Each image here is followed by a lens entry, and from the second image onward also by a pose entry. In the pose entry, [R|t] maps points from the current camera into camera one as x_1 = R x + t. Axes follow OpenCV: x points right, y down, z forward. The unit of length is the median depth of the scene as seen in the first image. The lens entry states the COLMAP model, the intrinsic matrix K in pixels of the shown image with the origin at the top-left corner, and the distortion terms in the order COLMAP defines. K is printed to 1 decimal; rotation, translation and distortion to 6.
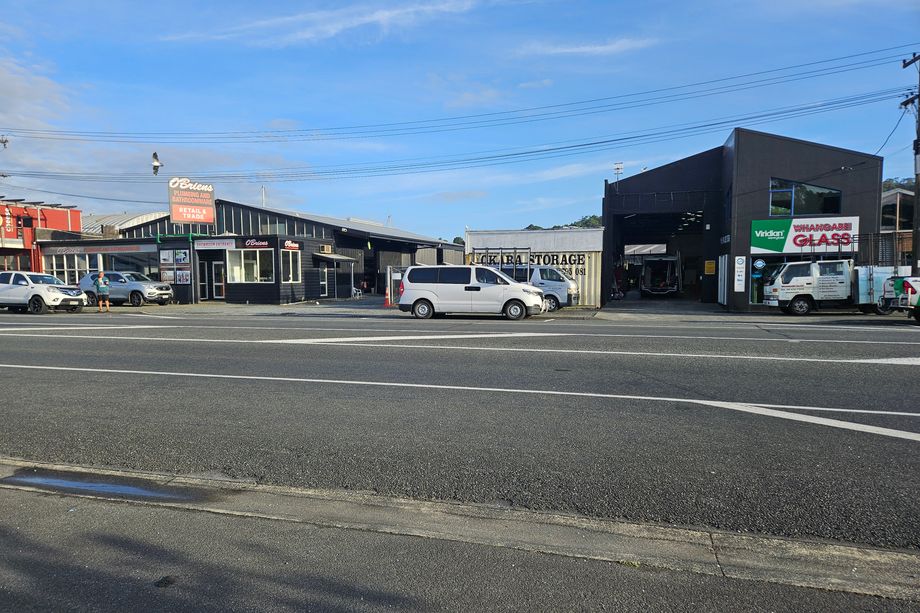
lens RADIAL K [[605.2, 0, 456.8], [0, 605.2, 318.3], [0, 0, 1]] dist [0.067123, -0.049617]
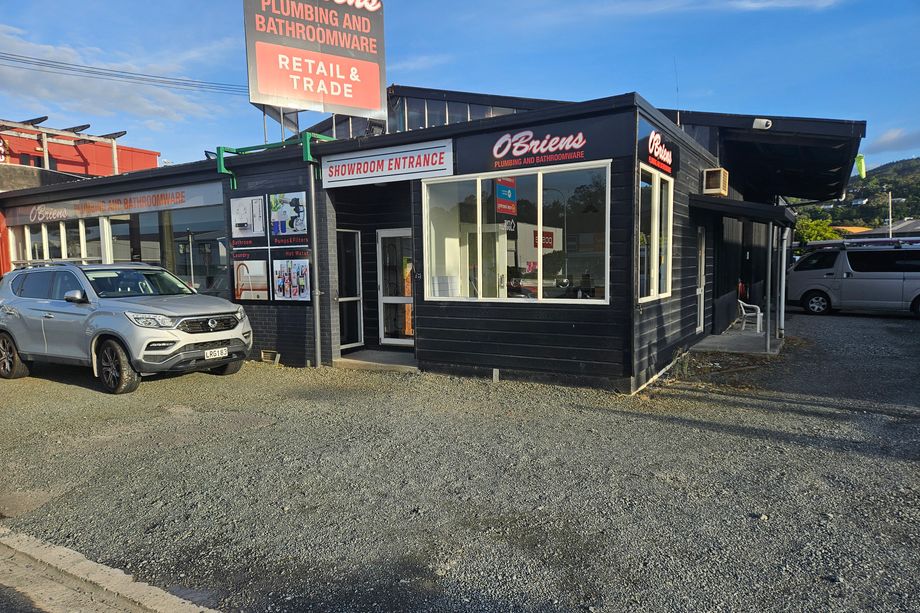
lens RADIAL K [[605.2, 0, 456.8], [0, 605.2, 318.3], [0, 0, 1]] dist [0.067123, -0.049617]
pose [[0.967281, 0.012993, -0.253374, -0.285309], [-0.009354, 0.999835, 0.015562, -0.053236], [0.253535, -0.012683, 0.967243, 0.720778]]
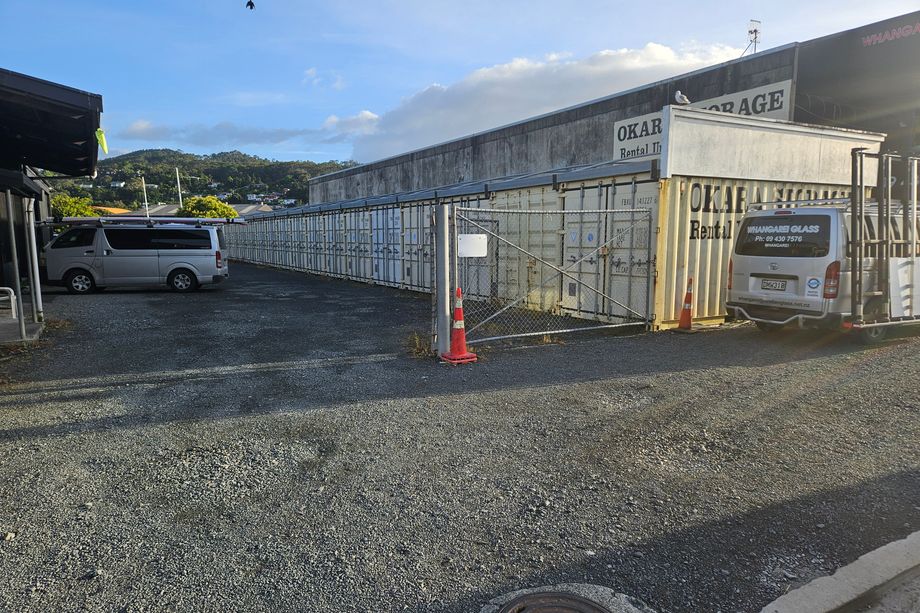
lens RADIAL K [[605.2, 0, 456.8], [0, 605.2, 318.3], [0, 0, 1]] dist [0.067123, -0.049617]
pose [[0.690783, -0.092395, 0.717134, -0.277337], [0.057072, 0.995675, 0.073307, -0.051582], [-0.720806, -0.009711, 0.693069, 0.729370]]
